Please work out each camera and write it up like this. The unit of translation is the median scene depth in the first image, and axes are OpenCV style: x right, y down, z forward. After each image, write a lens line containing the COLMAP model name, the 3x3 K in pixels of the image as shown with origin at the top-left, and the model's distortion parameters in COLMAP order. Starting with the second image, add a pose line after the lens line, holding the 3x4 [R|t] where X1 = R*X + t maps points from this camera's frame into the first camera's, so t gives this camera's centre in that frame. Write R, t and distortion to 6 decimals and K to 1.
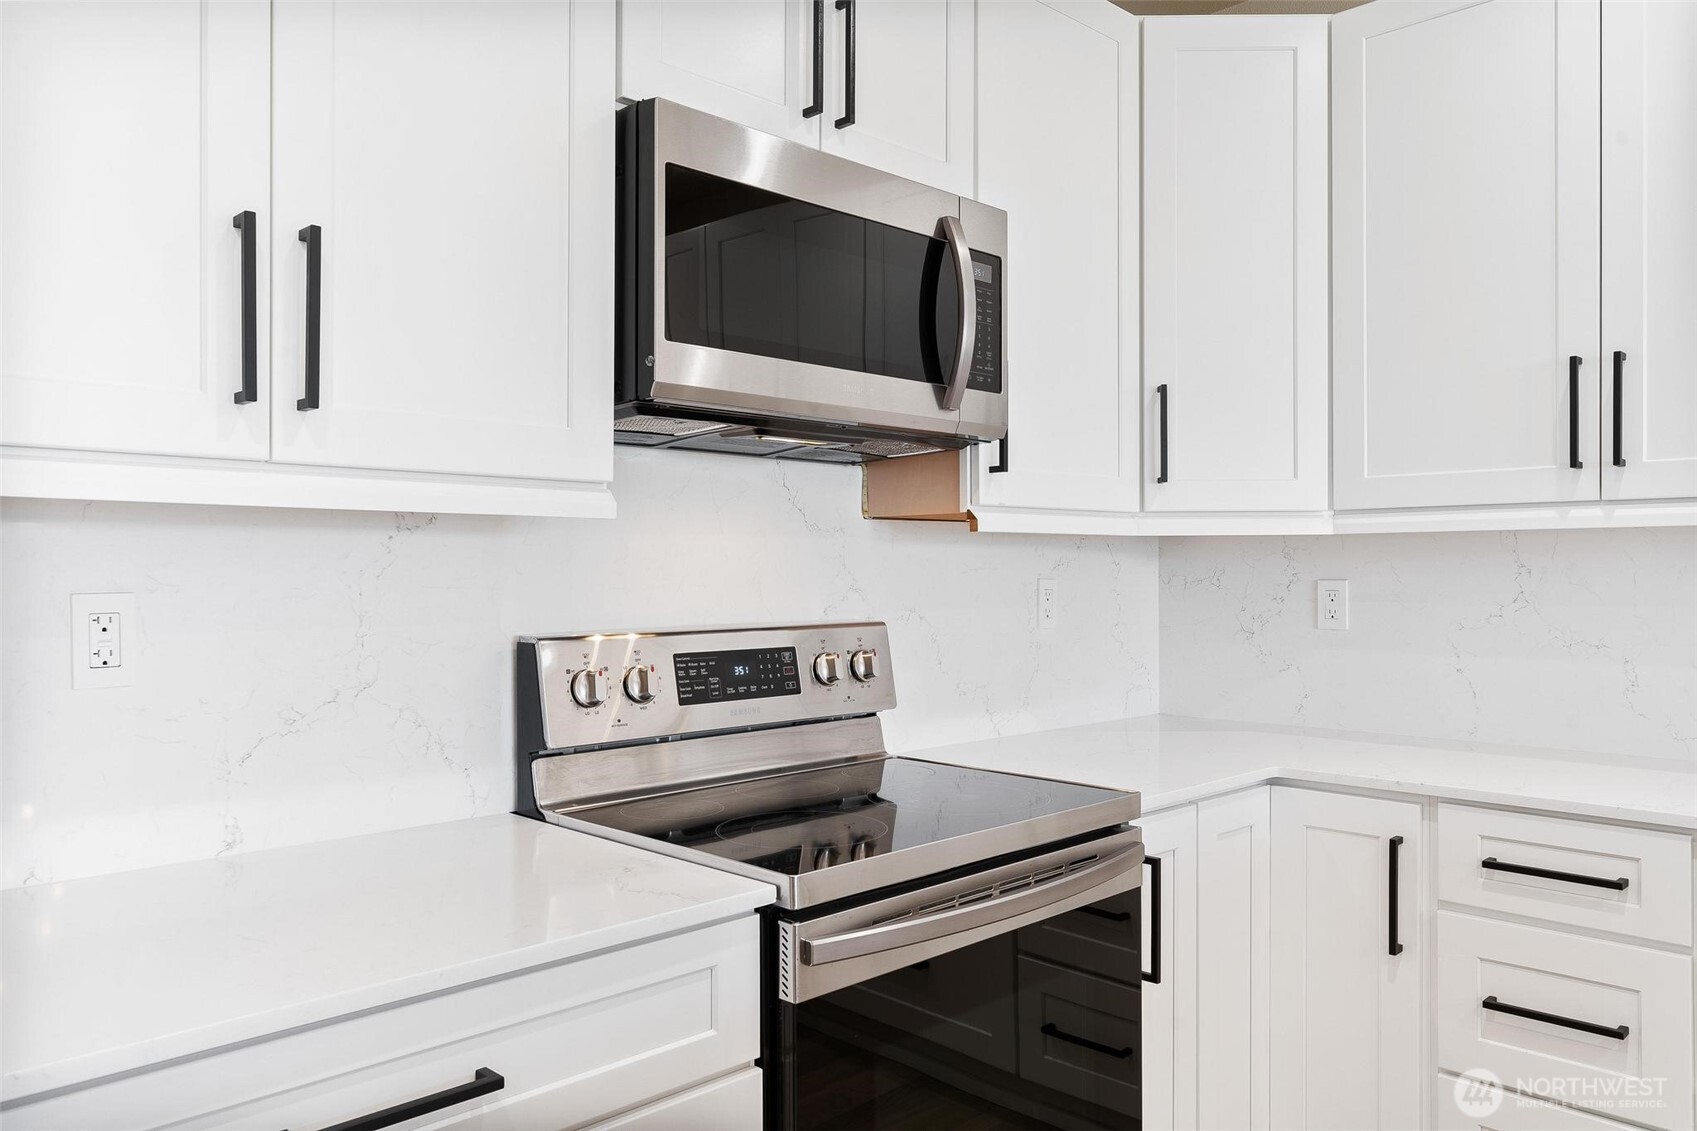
lens RADIAL K [[1223.8, 0, 848.5], [0, 1223.8, 565.5], [0, 0, 1]] dist [0.006745, 0.003075]
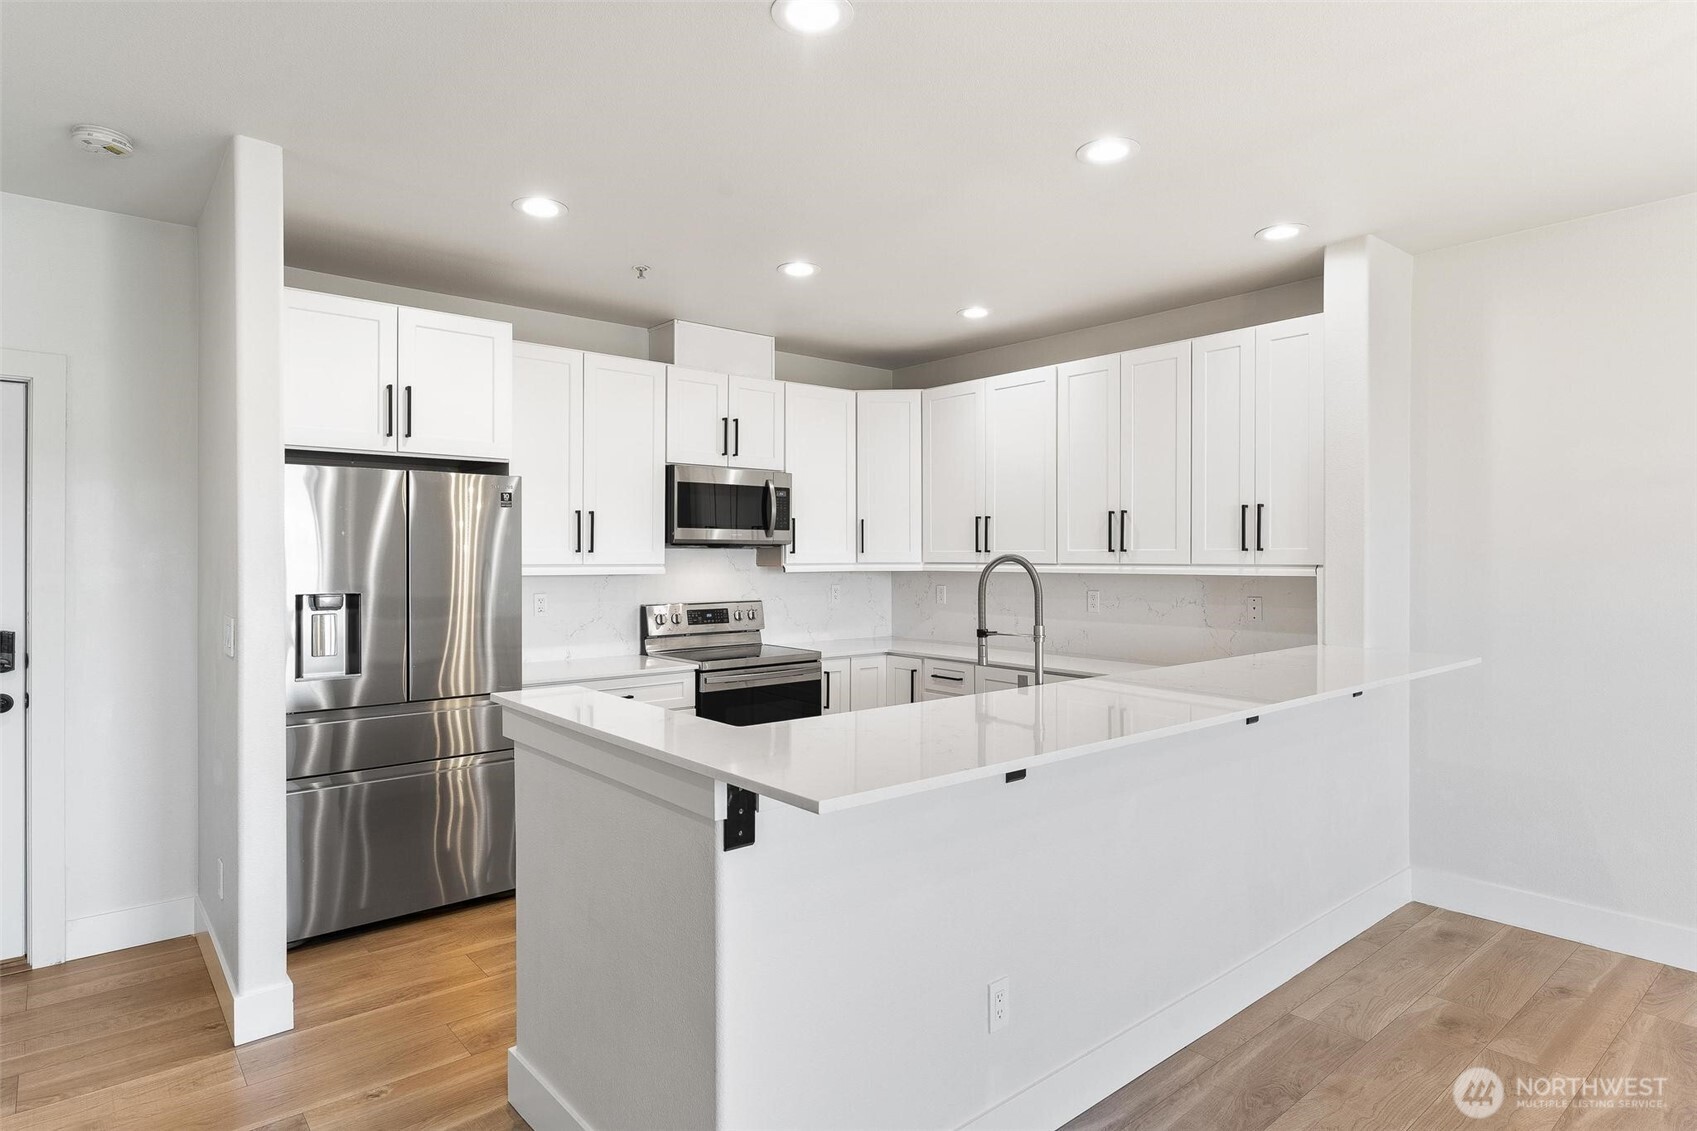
lens RADIAL K [[934.8, 0, 848.5], [0, 934.8, 565.5], [0, 0, 1]] dist [0.000379, -0.000215]
pose [[0.997254, 0.003008, -0.073995, 0.472434], [-0.001760, 0.999855, 0.016915, -0.091502], [0.074035, -0.016738, 0.997115, -1.477049]]
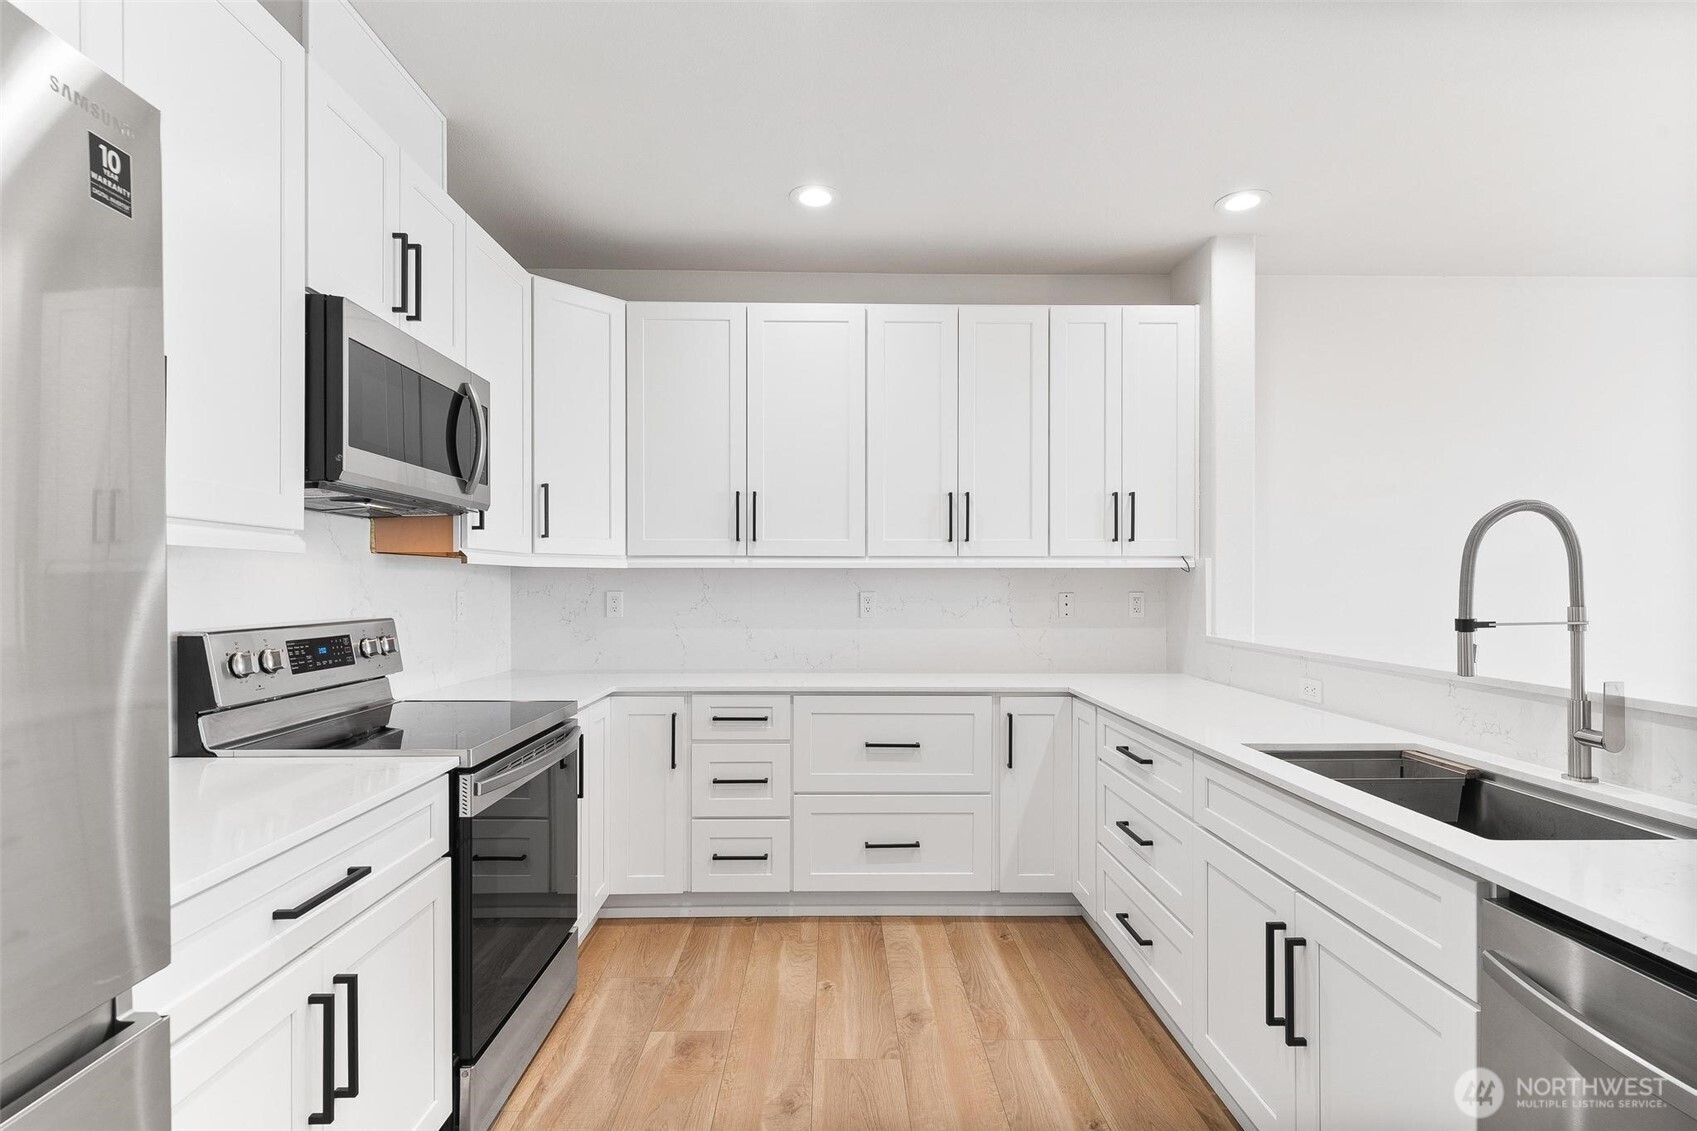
lens RADIAL K [[817.9, 0, 849.1], [0, 817.9, 593.0], [0, 0, 1]] dist [-0.000319, -0.000258]
pose [[0.688955, -0.003344, 0.724796, -0.377847], [-0.006991, 0.999912, 0.011258, -0.003108], [-0.724770, -0.012824, 0.688871, -0.191393]]
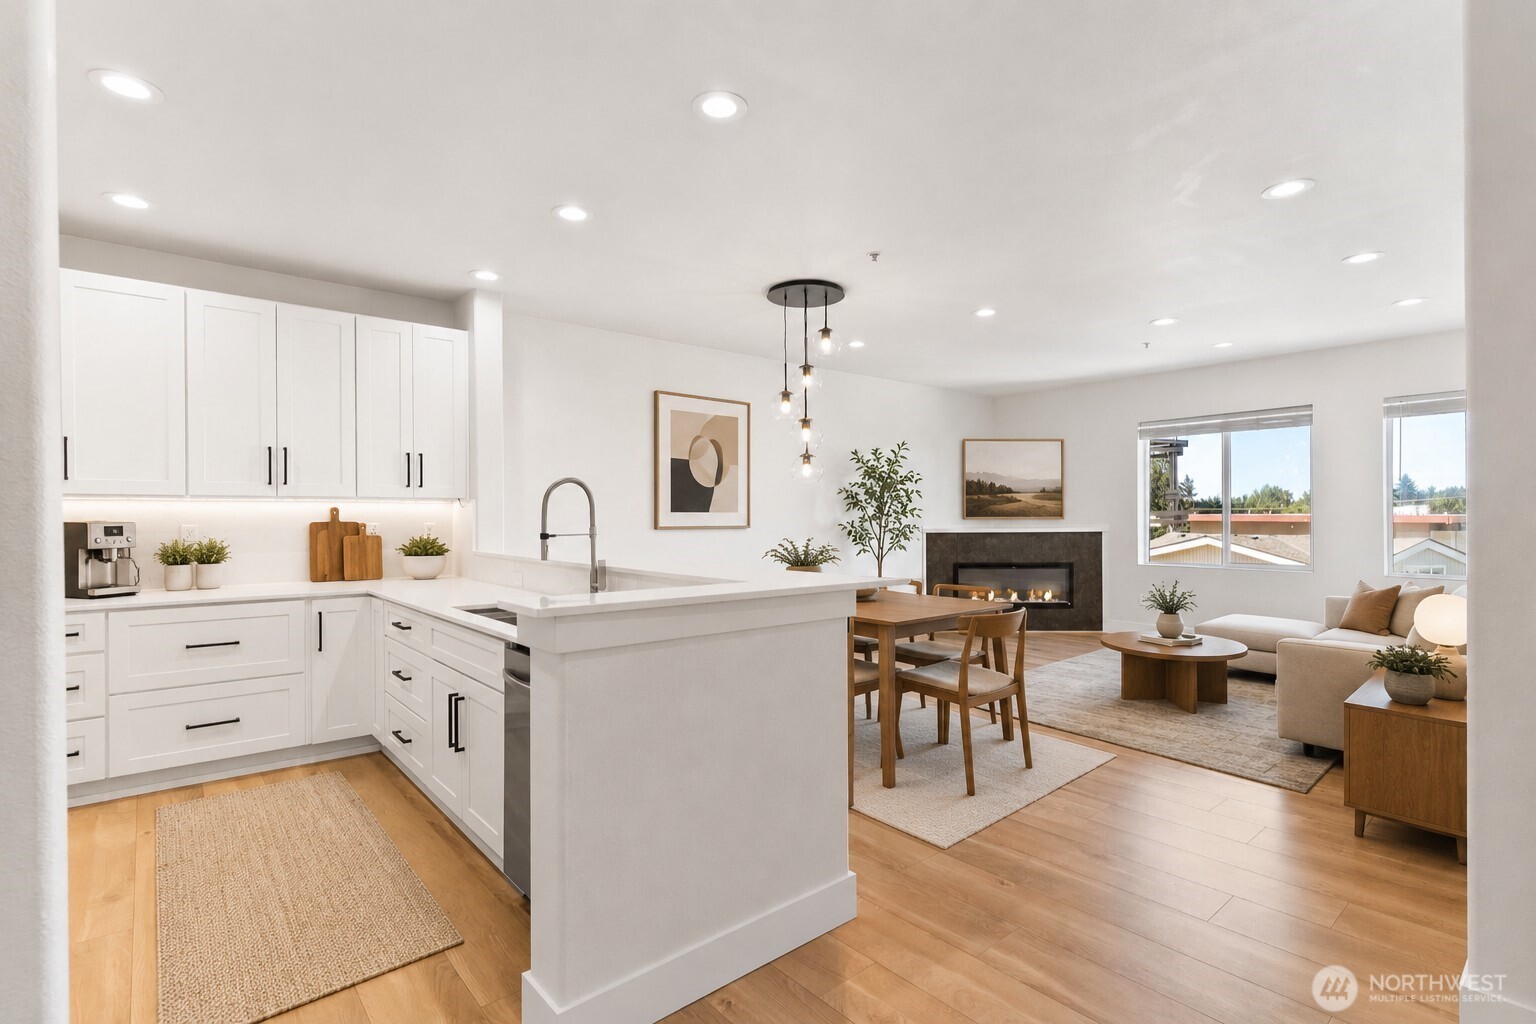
lens RADIAL K [[734.3, 0, 762.7], [0, 734.3, 515.7], [0, 0, 1]] dist [0.000885, 0.000112]
pose [[0.084992, 0.002769, 0.996378, -0.826474], [-0.001734, 0.999995, -0.002631, -0.005742], [-0.996380, -0.001504, 0.084996, -0.632692]]
